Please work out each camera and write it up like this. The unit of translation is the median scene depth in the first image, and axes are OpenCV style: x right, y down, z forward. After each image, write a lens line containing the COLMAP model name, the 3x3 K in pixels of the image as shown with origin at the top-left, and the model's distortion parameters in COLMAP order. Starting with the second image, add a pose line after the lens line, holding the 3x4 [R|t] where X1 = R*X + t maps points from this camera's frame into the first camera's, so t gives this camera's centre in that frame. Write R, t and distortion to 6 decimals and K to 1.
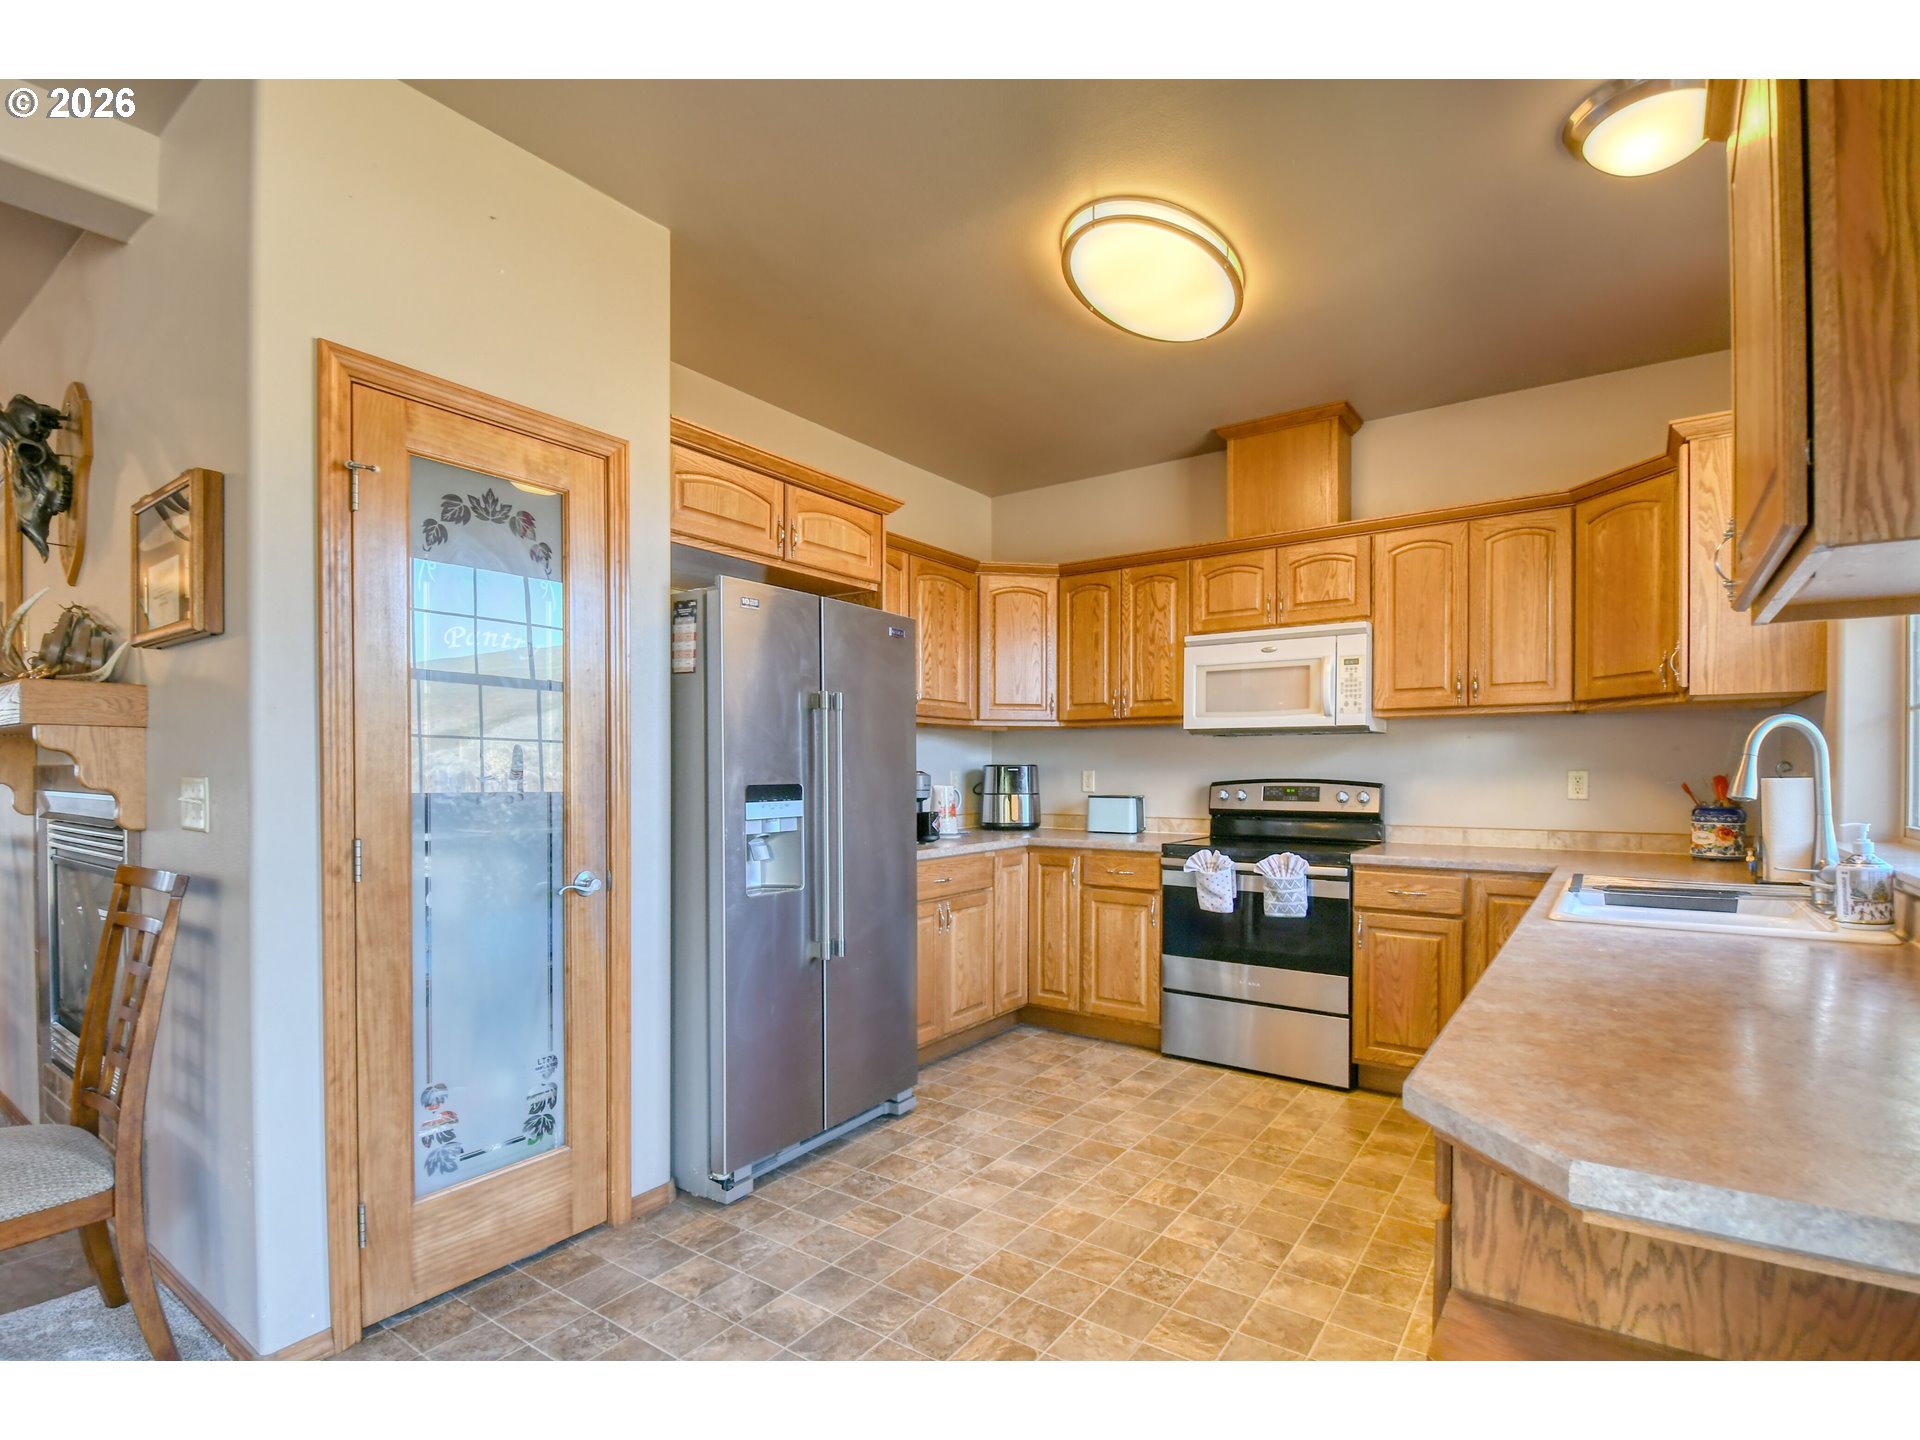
lens RADIAL K [[929.2, 0, 957.1], [0, 929.2, 780.8], [0, 0, 1]] dist [0.002018, 0.000077]
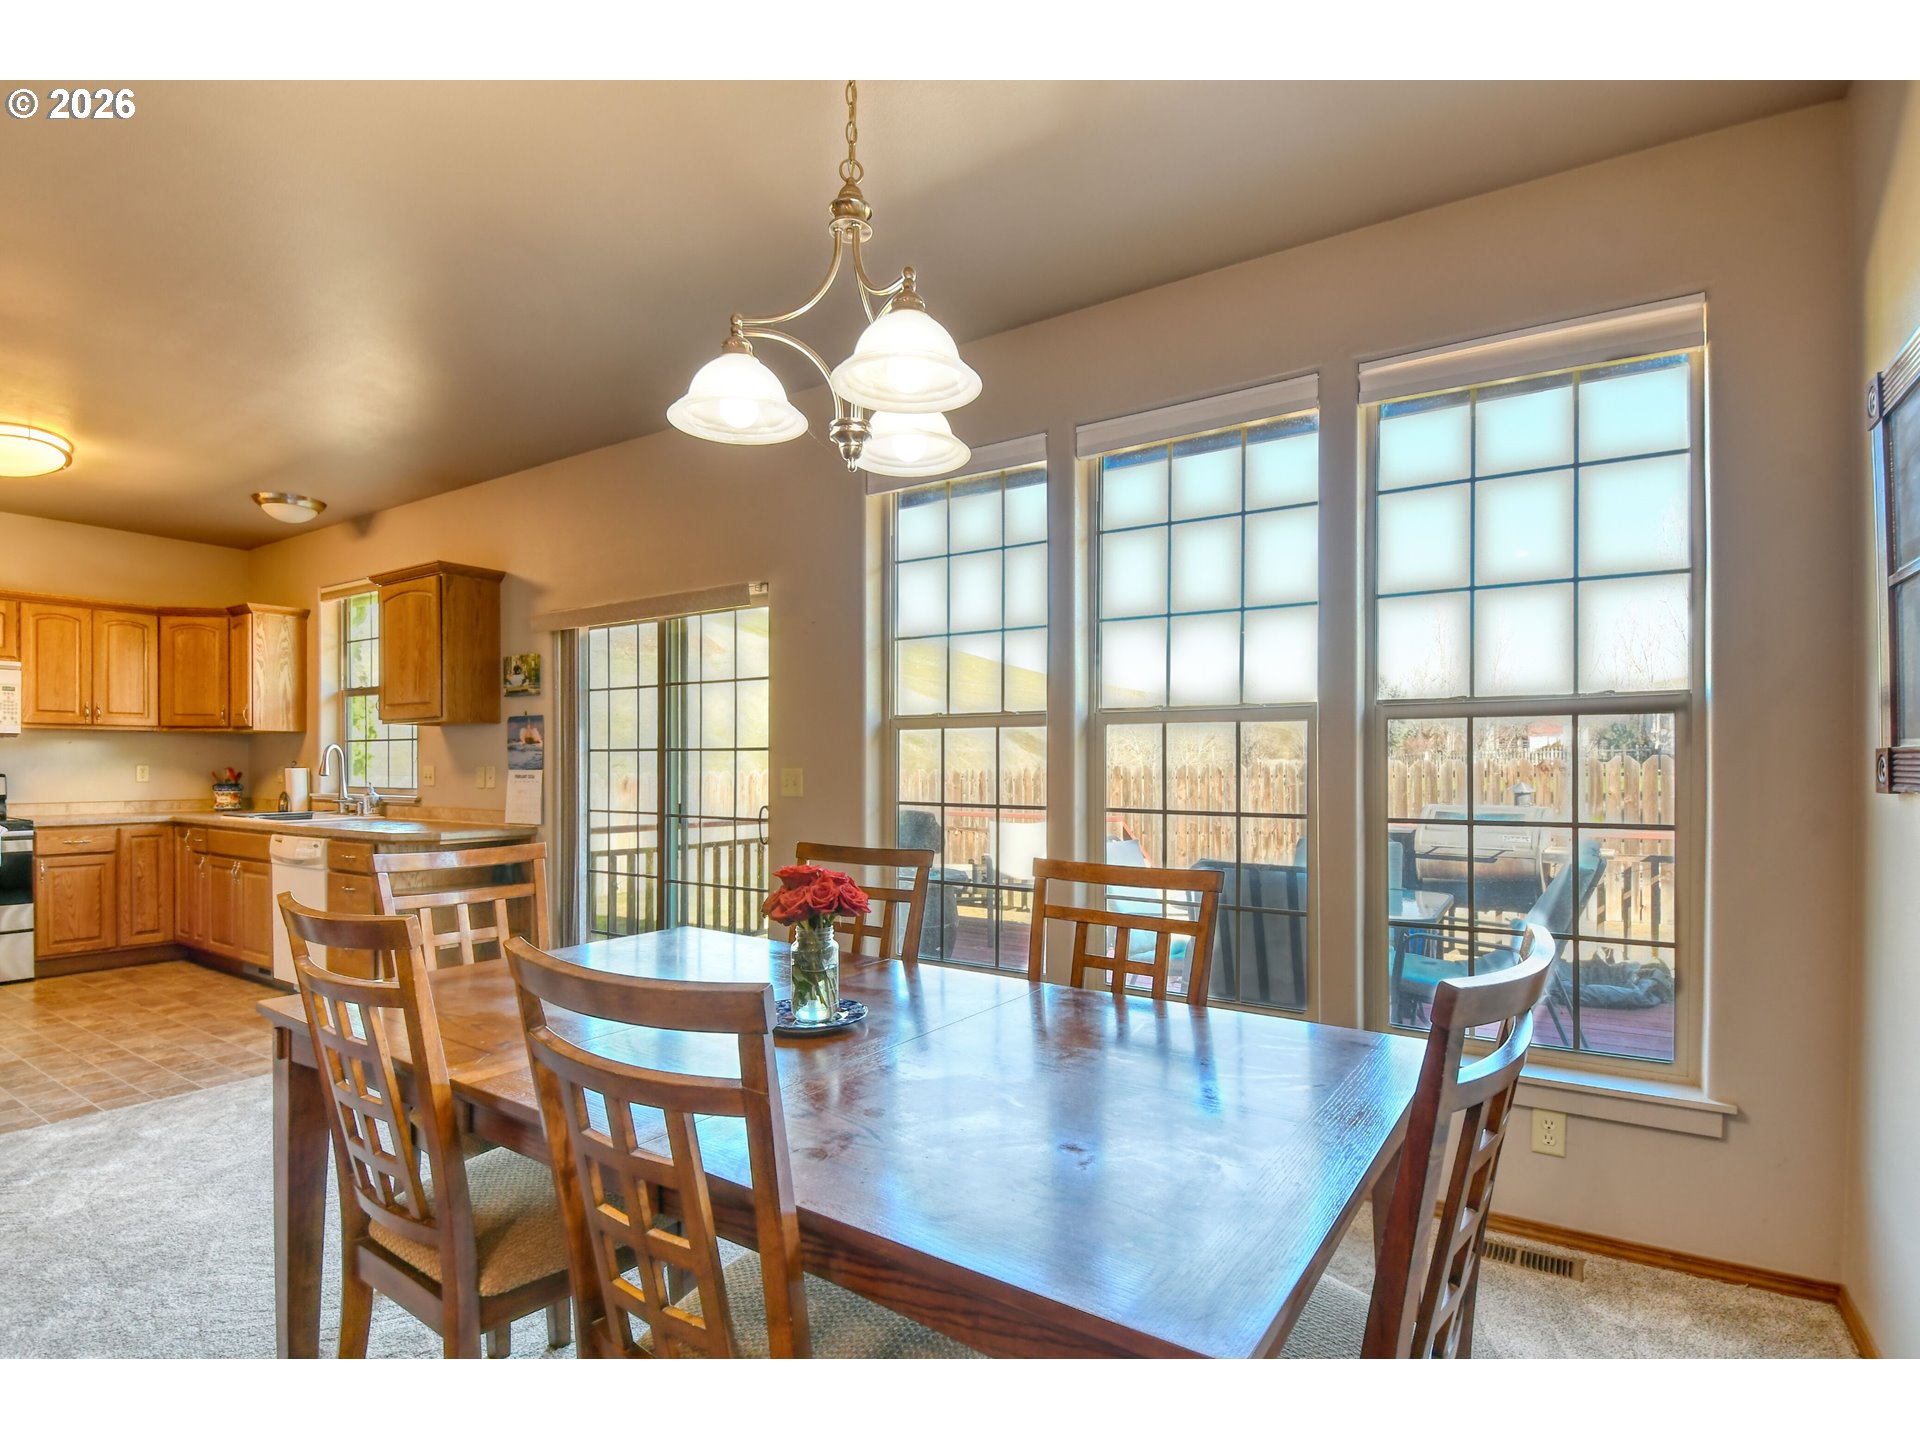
lens RADIAL K [[950.3, 0, 950.9], [0, 950.3, 767.5], [0, 0, 1]] dist [0.004017, -0.016050]
pose [[-0.052419, -0.002426, 0.998622, -1.113228], [0.009935, 0.999946, 0.002950, 0.003450], [-0.998576, 0.010075, -0.052392, -0.376784]]
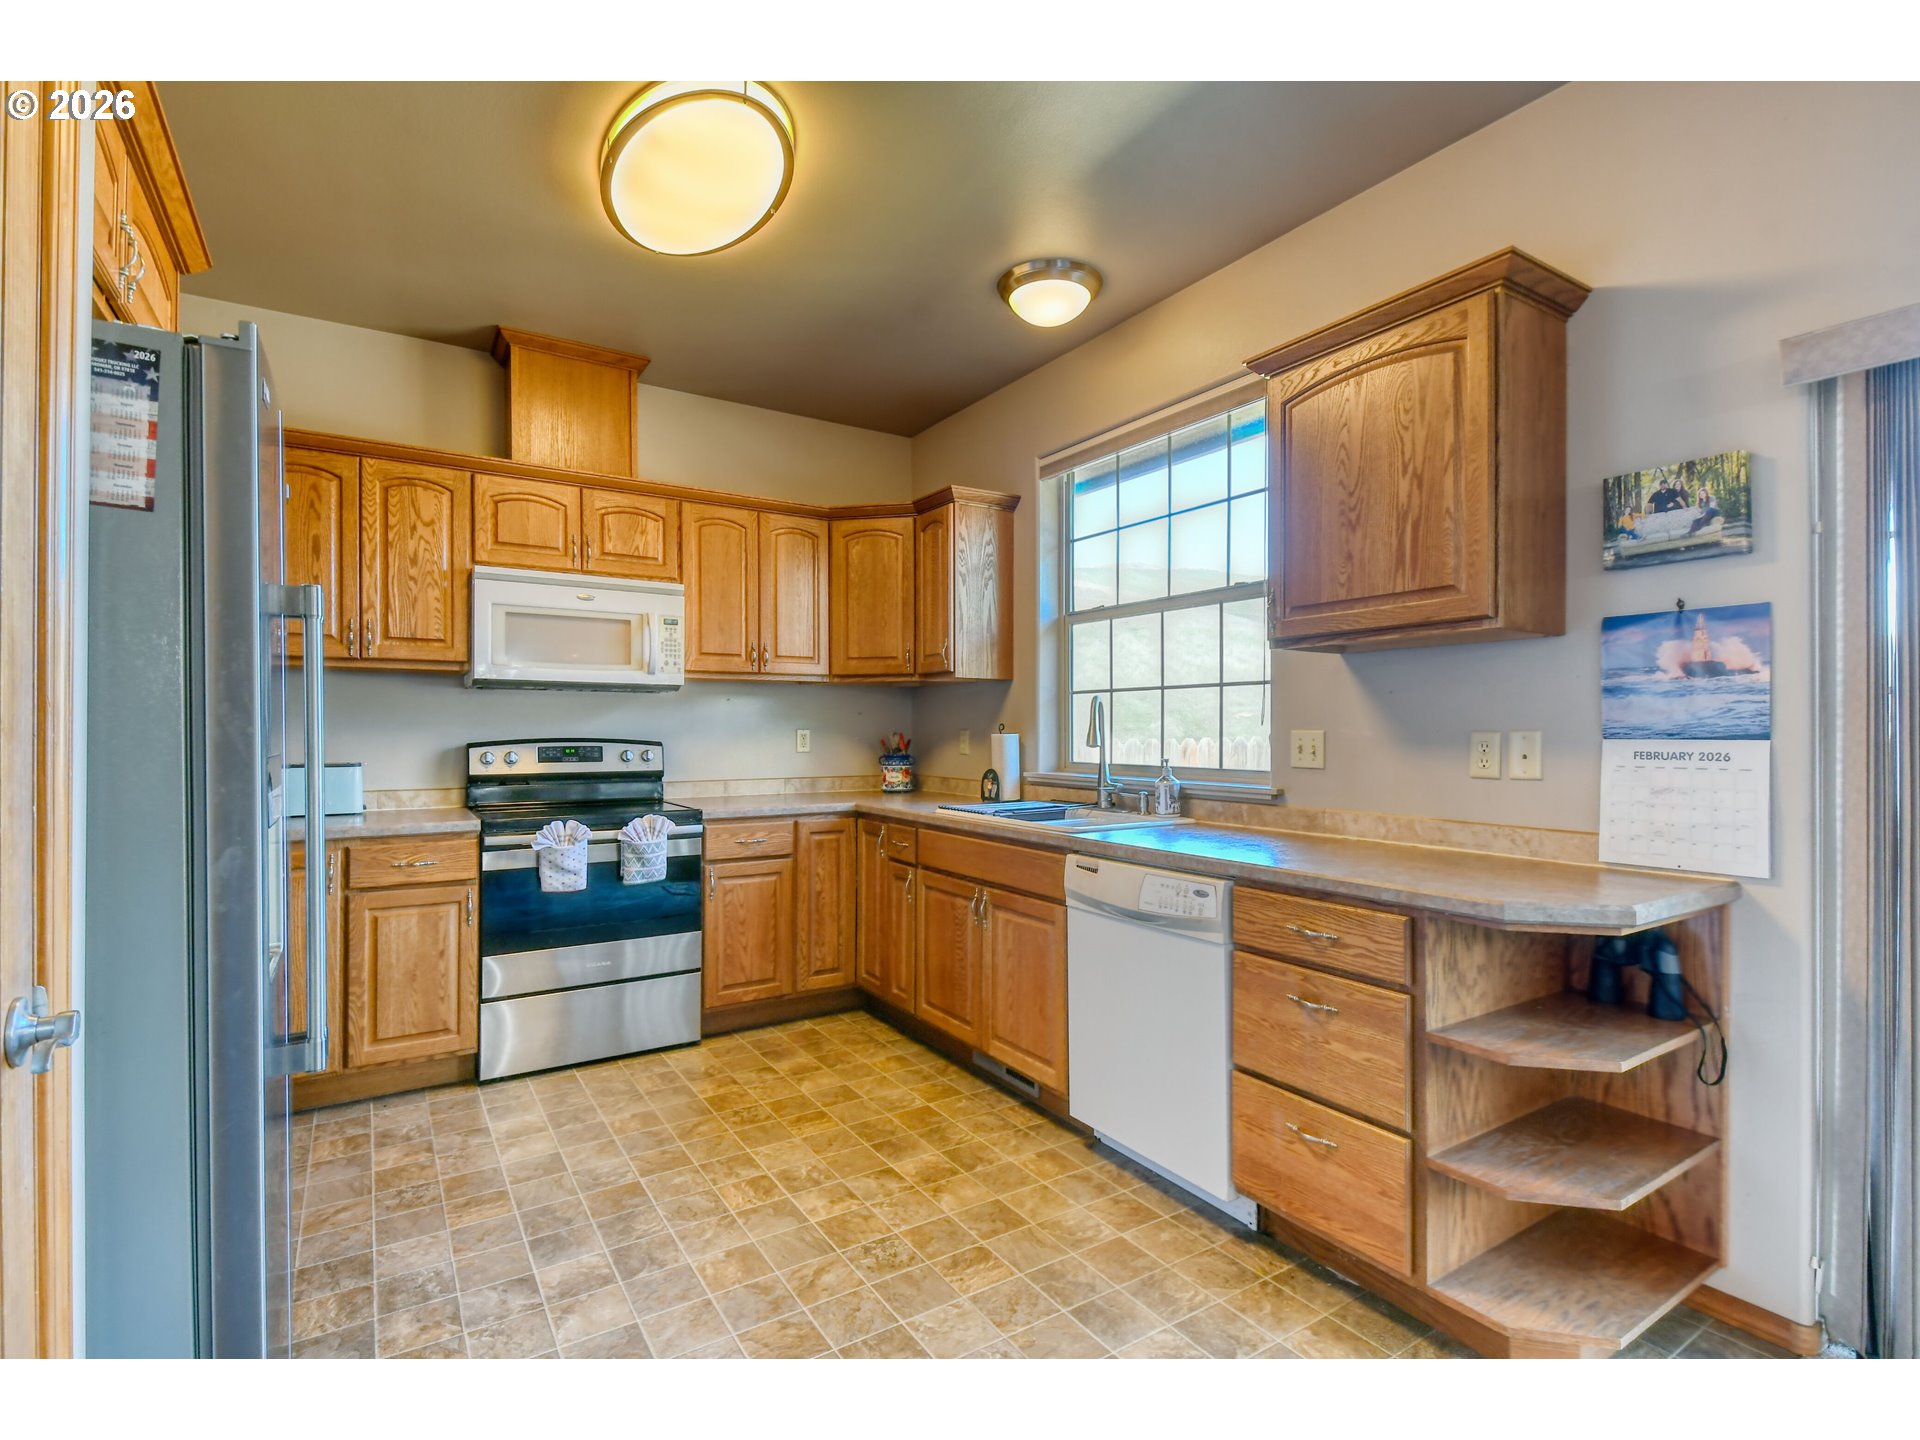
lens RADIAL K [[924.2, 0, 952.5], [0, 924.2, 727.9], [0, 0, 1]] dist [0.042507, -0.029124]
pose [[0.368931, 0.001411, 0.929456, -0.411647], [0.010214, 0.999932, -0.005572, -0.003665], [-0.929401, 0.011549, 0.368891, 0.347951]]
